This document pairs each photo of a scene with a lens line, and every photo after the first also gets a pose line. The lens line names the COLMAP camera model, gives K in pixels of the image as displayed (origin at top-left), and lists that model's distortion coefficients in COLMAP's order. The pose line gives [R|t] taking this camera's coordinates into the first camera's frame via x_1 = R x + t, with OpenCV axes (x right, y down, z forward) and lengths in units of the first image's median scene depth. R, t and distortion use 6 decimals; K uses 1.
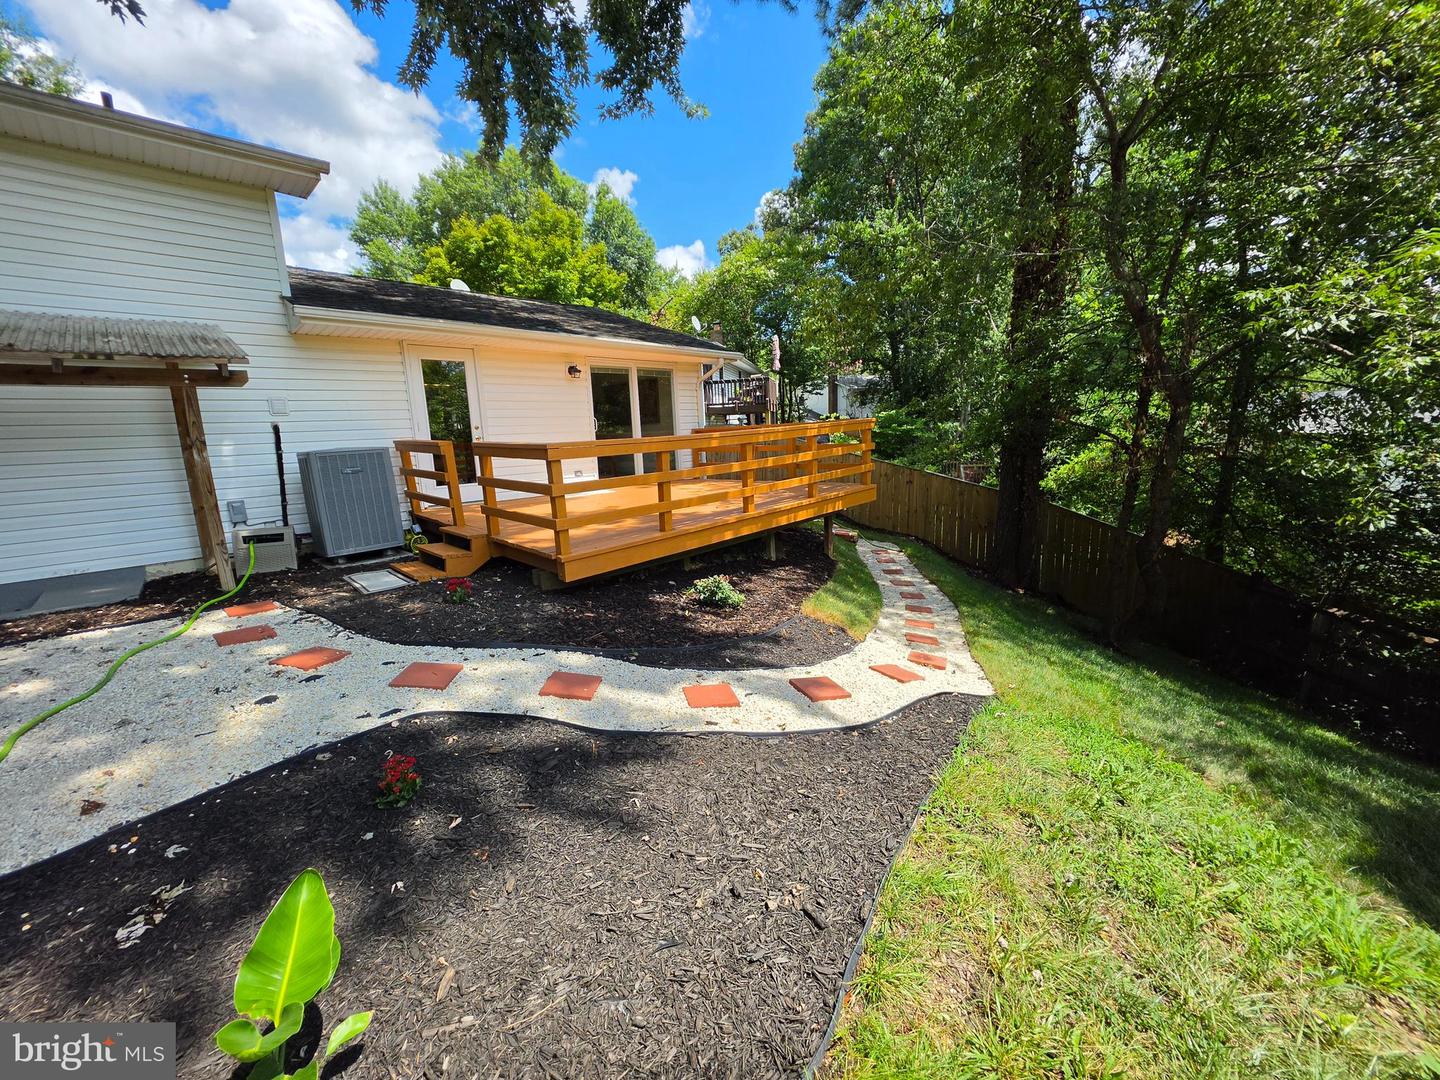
lens RADIAL K [[565.4, 0, 701.2], [0, 565.4, 521.3], [0, 0, 1]] dist [0.000422, 0.000234]
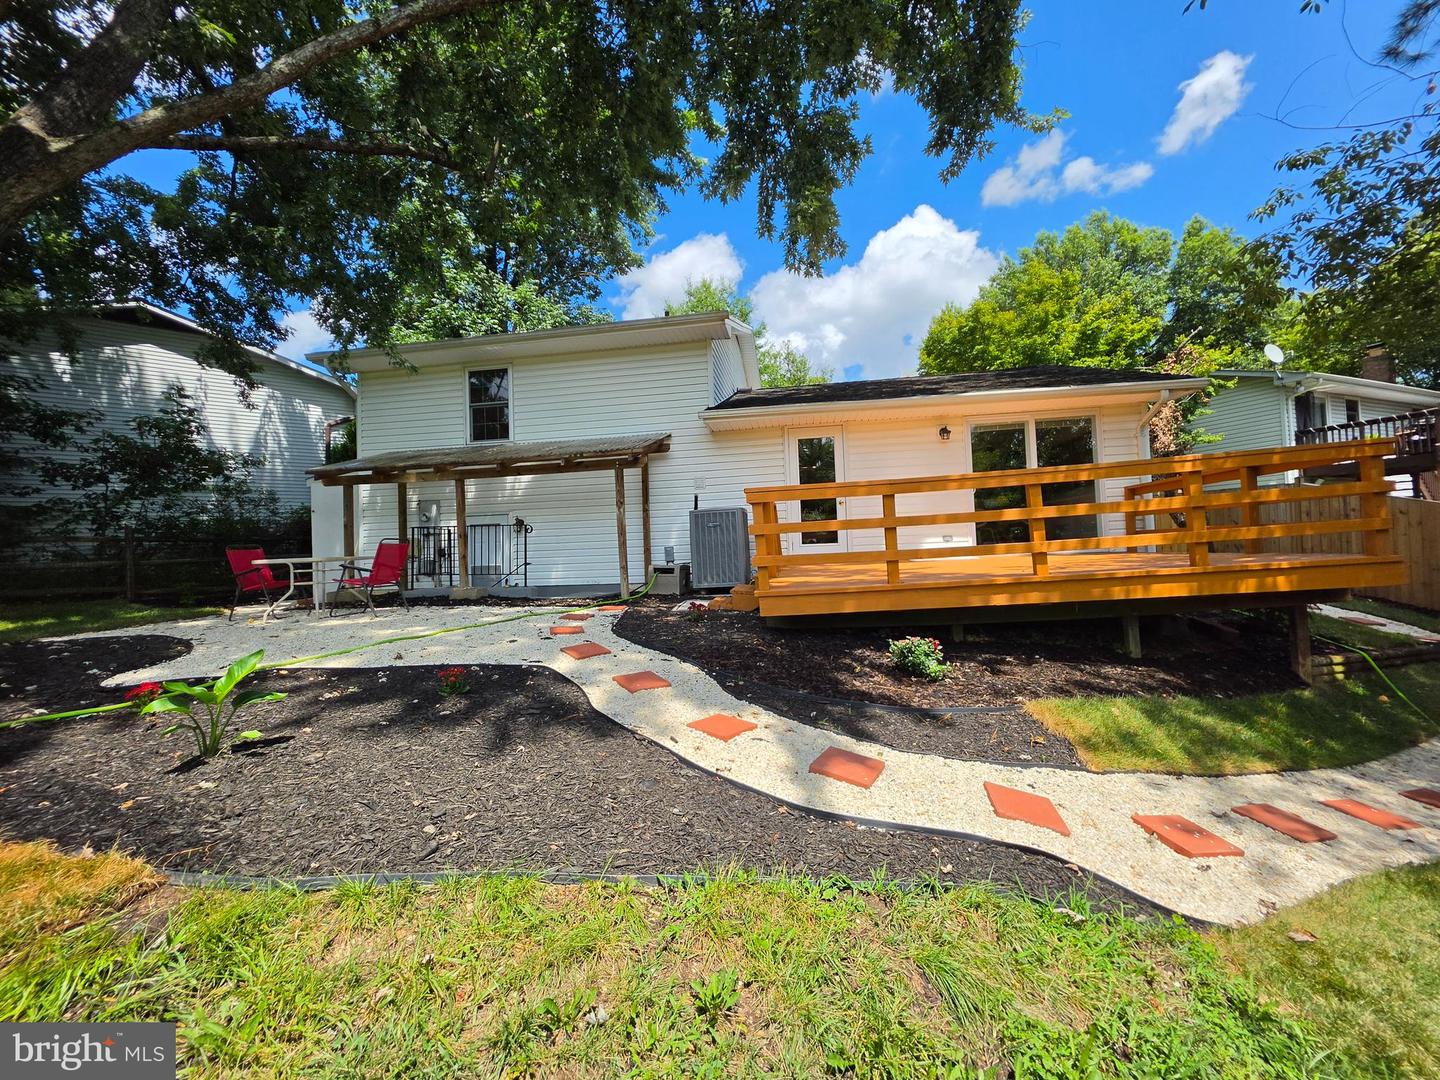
lens RADIAL K [[559.7, 0, 722.6], [0, 559.7, 524.2], [0, 0, 1]] dist [-0.006297, 0.001282]
pose [[0.617528, -0.013024, -0.786441, 0.466785], [-0.107067, 0.989164, -0.100452, 0.041983], [0.779228, 0.146234, 0.609442, 0.232757]]
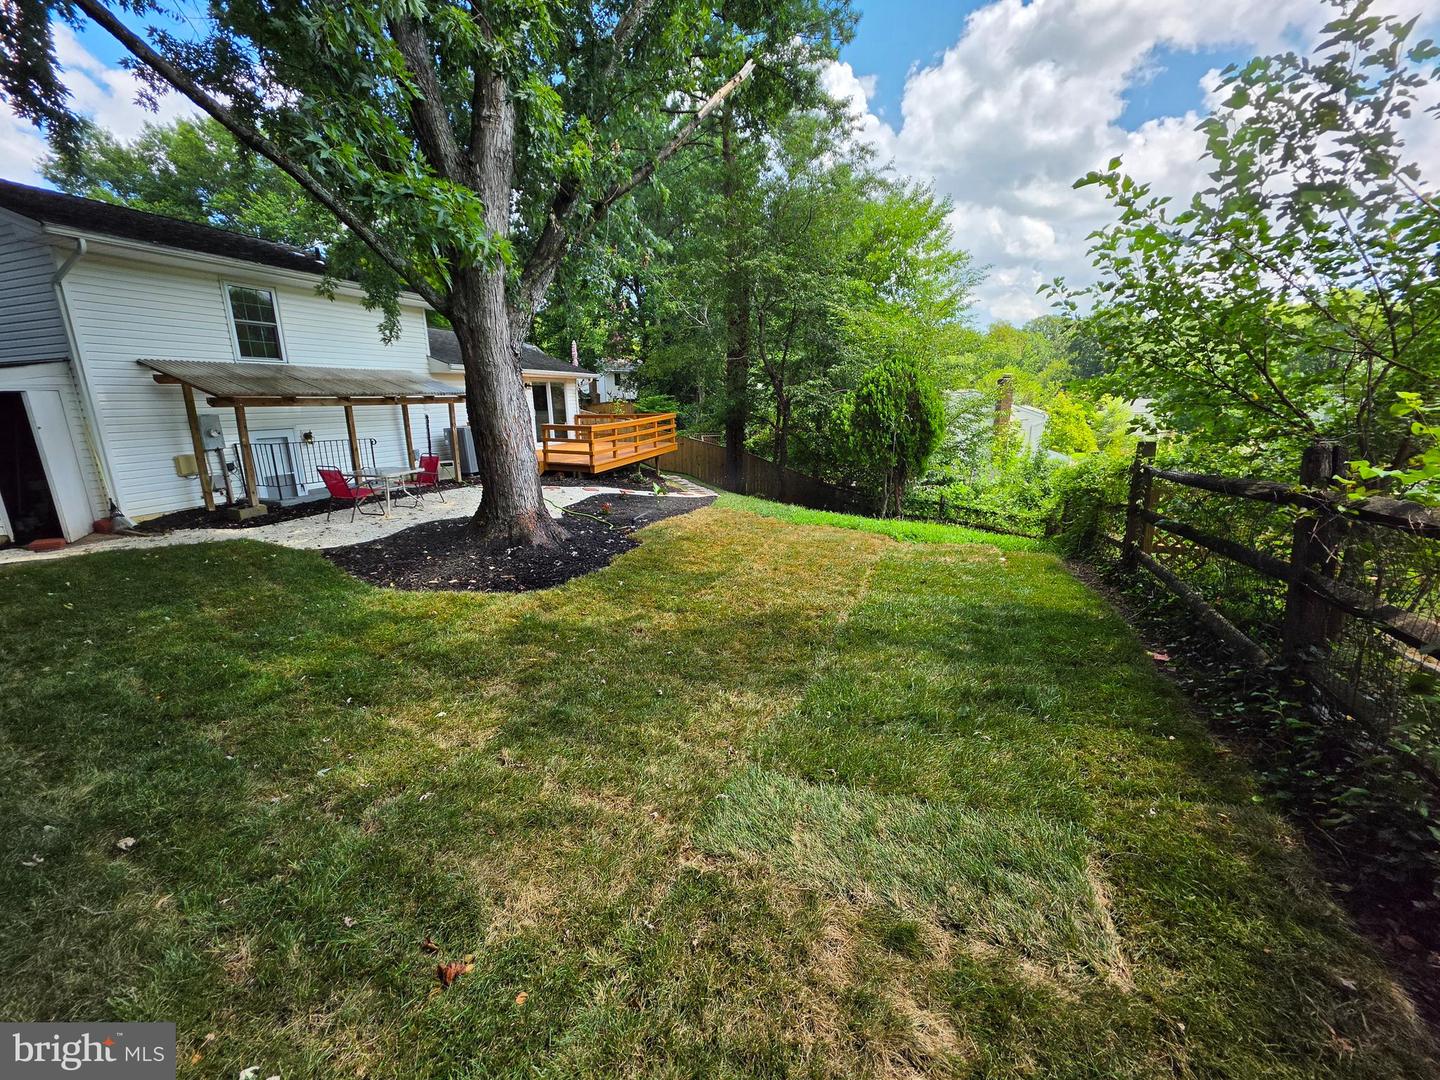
lens RADIAL K [[576.0, 0, 691.0], [0, 576.0, 509.1], [0, 0, 1]] dist [0.002277, 0.000027]
pose [[0.912669, -0.054703, 0.405023, -0.870630], [0.047202, 0.998479, 0.028492, 0.202240], [-0.405965, -0.006885, 0.913863, -1.673237]]
